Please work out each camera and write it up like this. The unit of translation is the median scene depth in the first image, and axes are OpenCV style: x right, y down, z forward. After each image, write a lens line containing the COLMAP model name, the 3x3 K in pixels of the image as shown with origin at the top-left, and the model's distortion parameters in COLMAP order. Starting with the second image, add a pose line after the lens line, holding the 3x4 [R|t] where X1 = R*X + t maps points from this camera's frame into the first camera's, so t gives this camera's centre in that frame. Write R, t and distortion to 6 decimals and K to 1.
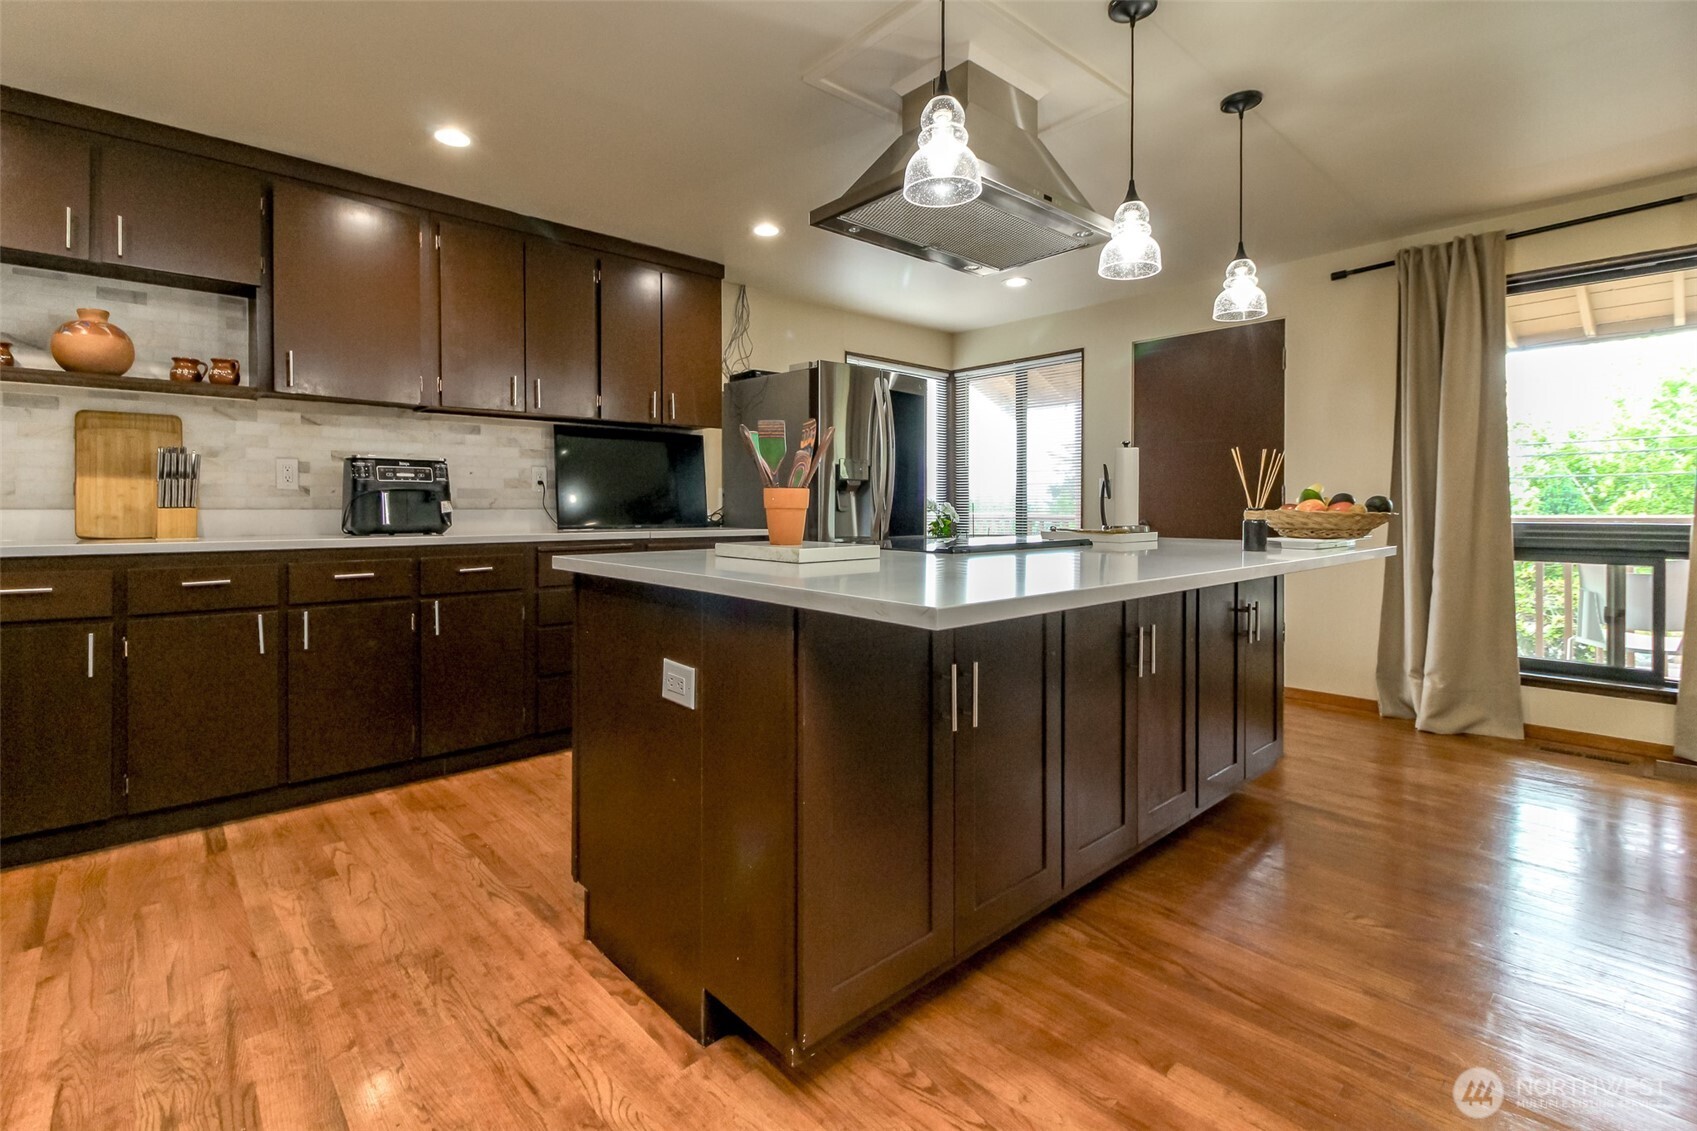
lens RADIAL K [[769.9, 0, 835.4], [0, 769.9, 512.7], [0, 0, 1]] dist [0.000173, -0.000072]
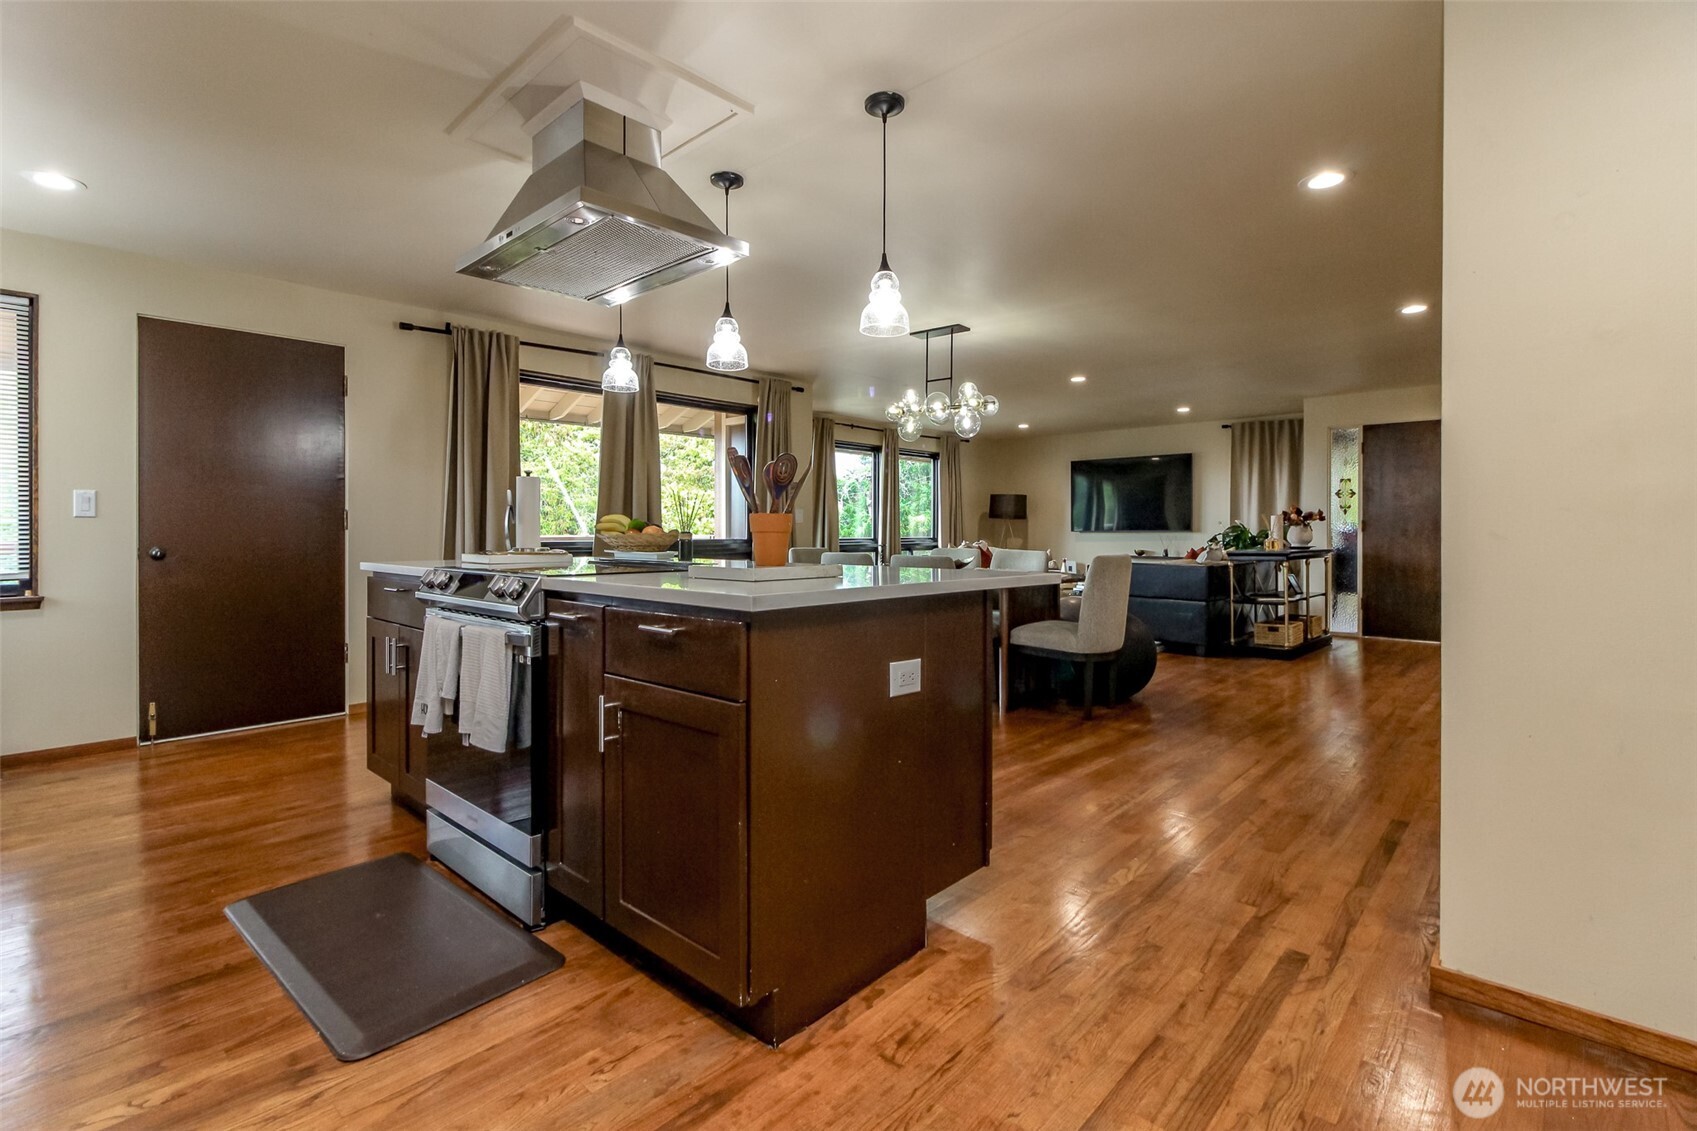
lens RADIAL K [[769.3, 0, 845.8], [0, 769.3, 545.3], [0, 0, 1]] dist [0.014286, -0.011512]
pose [[-0.087426, -0.015989, 0.996043, -0.763162], [0.006303, 0.999842, 0.016604, -0.001696], [-0.996151, 0.007729, -0.087312, 0.658129]]
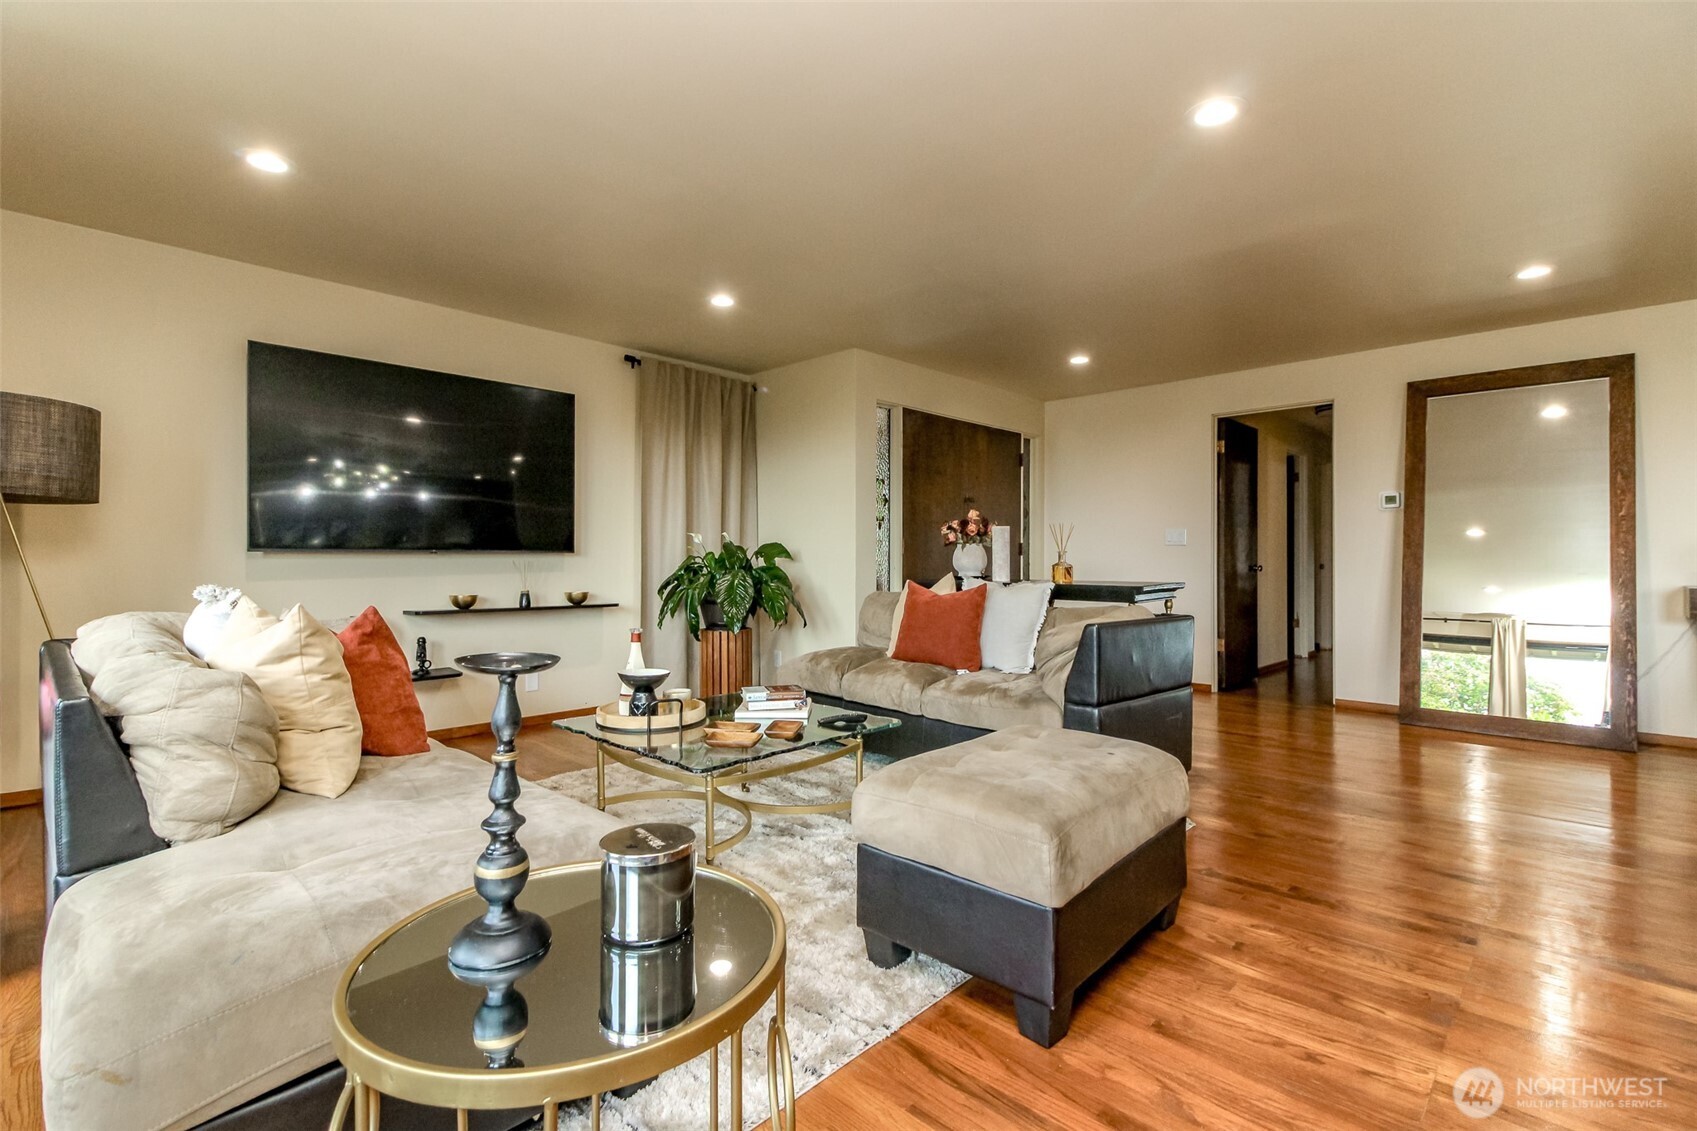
lens RADIAL K [[758.7, 0, 839.3], [0, 758.7, 556.6], [0, 0, 1]] dist [0.015333, -0.013850]
pose [[-0.998223, 0.001794, -0.059559, 2.007195], [0.001464, 0.999983, 0.005579, 0.002503], [0.059568, 0.005482, -0.998209, 0.533715]]
